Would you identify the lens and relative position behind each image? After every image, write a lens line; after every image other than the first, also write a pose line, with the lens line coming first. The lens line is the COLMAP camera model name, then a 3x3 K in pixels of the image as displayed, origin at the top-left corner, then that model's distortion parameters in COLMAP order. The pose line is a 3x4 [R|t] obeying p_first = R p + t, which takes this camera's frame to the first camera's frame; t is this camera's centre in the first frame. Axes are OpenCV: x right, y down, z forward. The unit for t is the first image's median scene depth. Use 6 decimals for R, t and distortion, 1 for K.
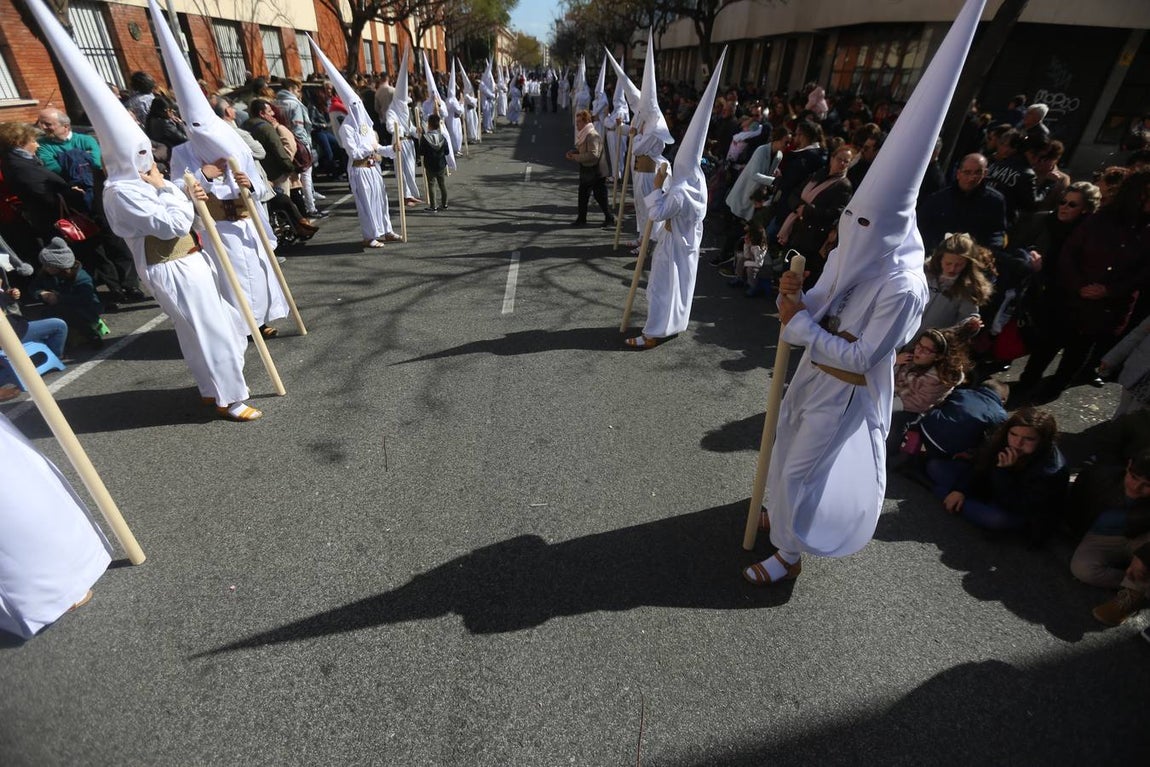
lens RADIAL K [[527.2, 0, 571.7], [0, 527.2, 367.0], [0, 0, 1]] dist [-0.043561, 0.012942]
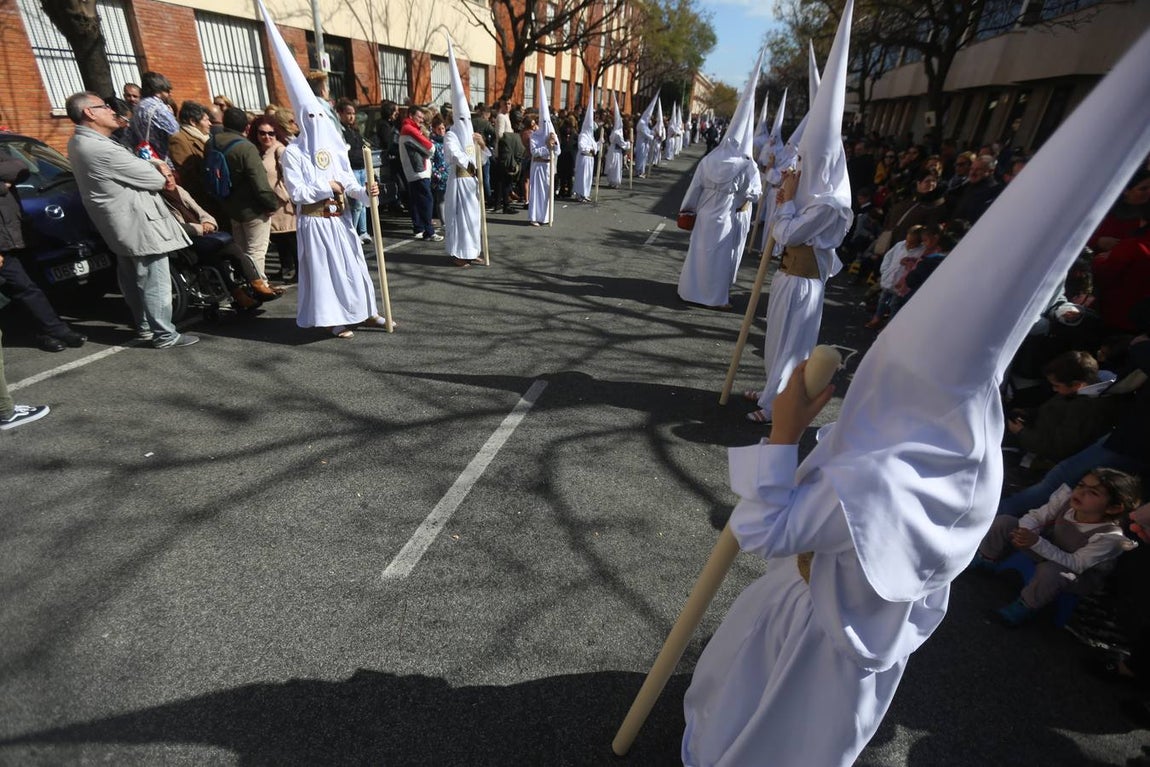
lens RADIAL K [[527.2, 0, 571.7], [0, 527.2, 367.0], [0, 0, 1]] dist [-0.043561, 0.012942]
pose [[0.944833, 0.168520, -0.280877, 0.077835], [-0.188477, 0.981027, -0.045416, -0.196658], [0.267894, 0.095850, 0.958669, 0.417282]]
